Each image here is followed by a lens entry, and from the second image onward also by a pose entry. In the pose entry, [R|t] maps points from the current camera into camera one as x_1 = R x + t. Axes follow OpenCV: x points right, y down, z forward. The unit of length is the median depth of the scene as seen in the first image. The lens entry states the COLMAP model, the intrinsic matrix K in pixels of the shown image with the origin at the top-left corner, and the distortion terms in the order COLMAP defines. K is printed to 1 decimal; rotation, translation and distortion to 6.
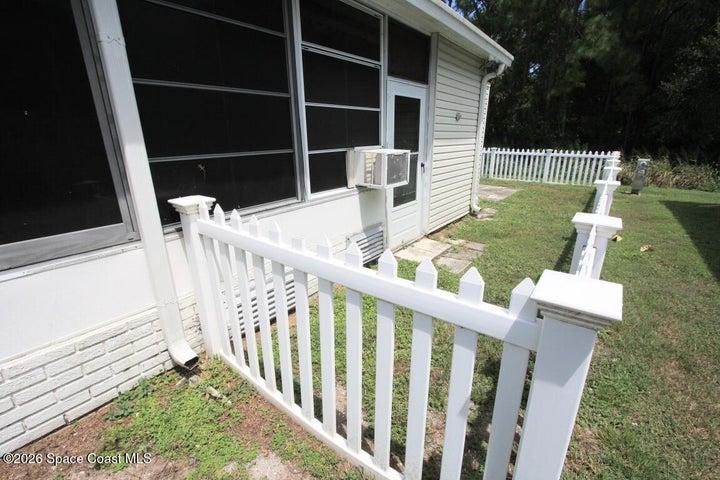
lens RADIAL K [[331.5, 0, 358.0], [0, 331.5, 246.0], [0, 0, 1]] dist [-0.013538, 0.000112]
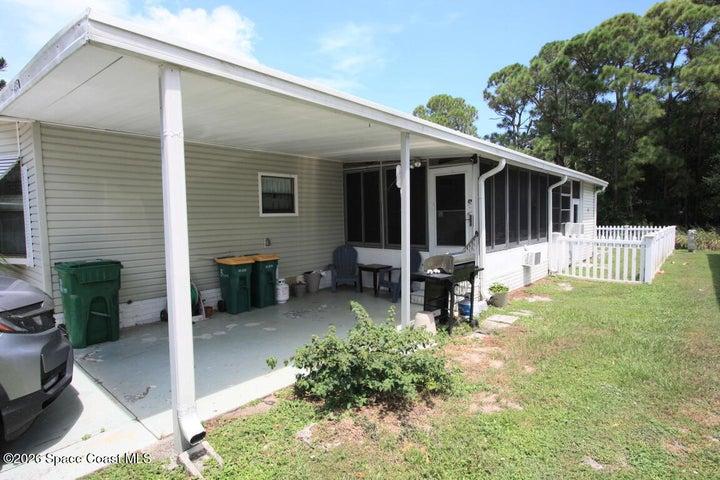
lens RADIAL K [[389.2, 0, 364.2], [0, 389.2, 242.6], [0, 0, 1]] dist [0.003001, -0.002972]
pose [[0.998252, -0.009693, -0.058295, -0.401199], [-0.005627, 0.966383, -0.257044, 0.192062], [0.058827, 0.256922, 0.964640, -0.595759]]
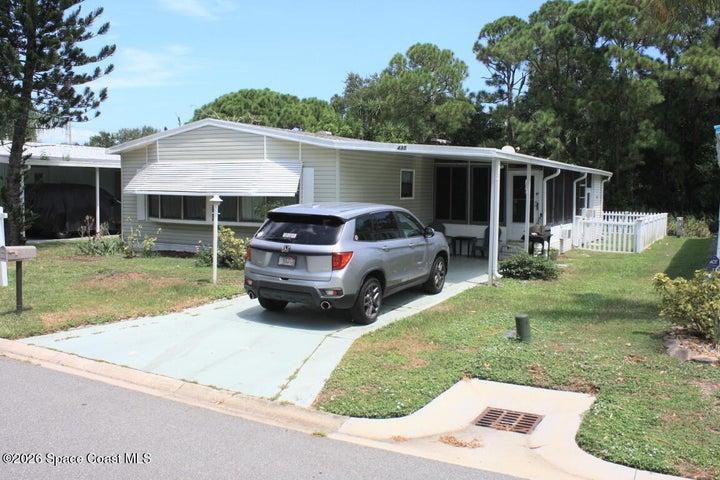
lens RADIAL K [[641.1, 0, 356.9], [0, 641.1, 236.9], [0, 0, 1]] dist [-0.063357, 0.033114]
pose [[0.991215, 0.008122, 0.132010, -0.826988], [0.024507, 0.969549, -0.243667, 0.400362], [-0.129969, 0.244762, 0.960833, -1.289000]]
